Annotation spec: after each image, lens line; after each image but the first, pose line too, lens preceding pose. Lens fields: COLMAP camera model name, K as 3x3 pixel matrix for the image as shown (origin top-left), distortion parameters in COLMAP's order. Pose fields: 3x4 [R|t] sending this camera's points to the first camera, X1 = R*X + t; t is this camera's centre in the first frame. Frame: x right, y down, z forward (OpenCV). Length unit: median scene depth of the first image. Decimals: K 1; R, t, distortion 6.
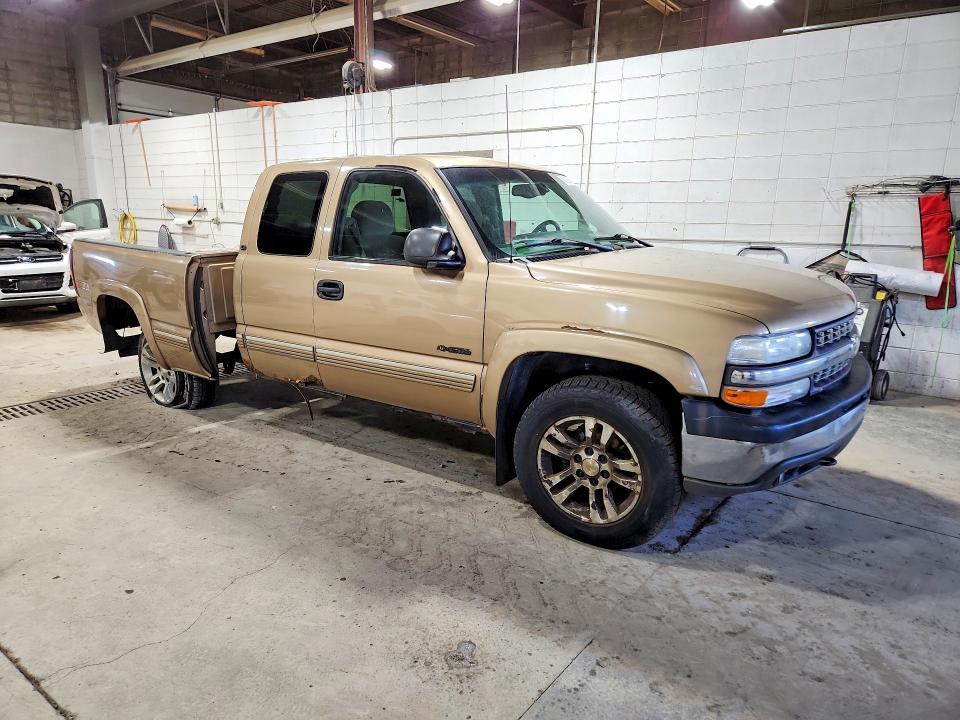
lens RADIAL K [[650.3, 0, 479.8], [0, 650.3, 359.5], [0, 0, 1]] dist [0.036379, -0.012719]
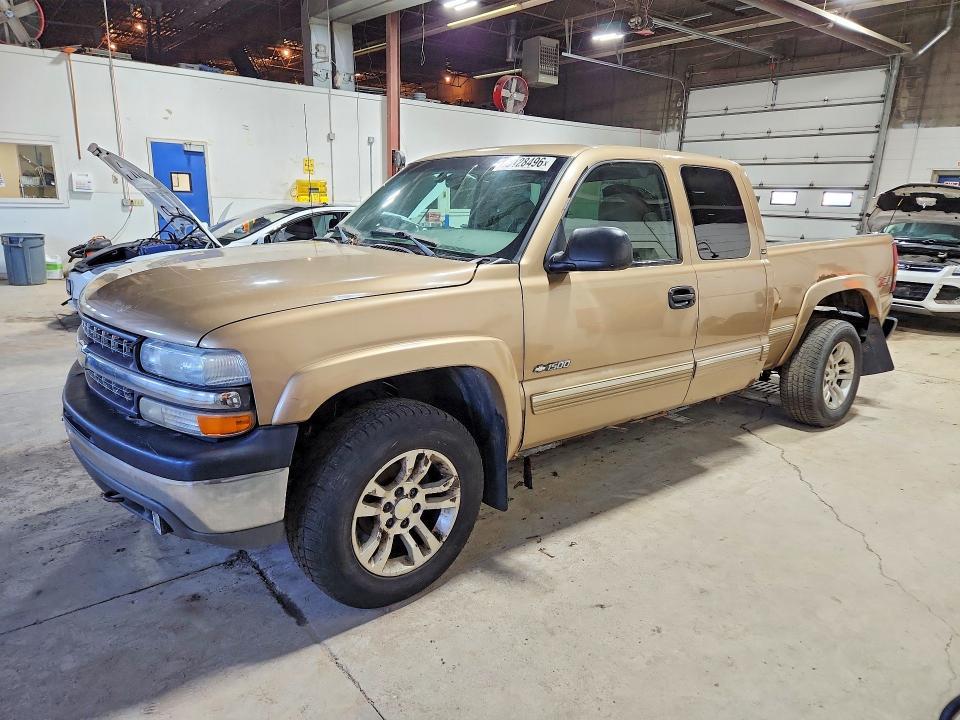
lens RADIAL K [[650.3, 0, 481.4], [0, 650.3, 360.9], [0, 0, 1]] dist [0.036379, -0.012719]
pose [[-0.256362, 0.219455, -0.941338, 0.761725], [-0.243920, 0.927677, 0.282699, -0.235388], [0.935298, 0.302085, -0.184292, 1.010544]]
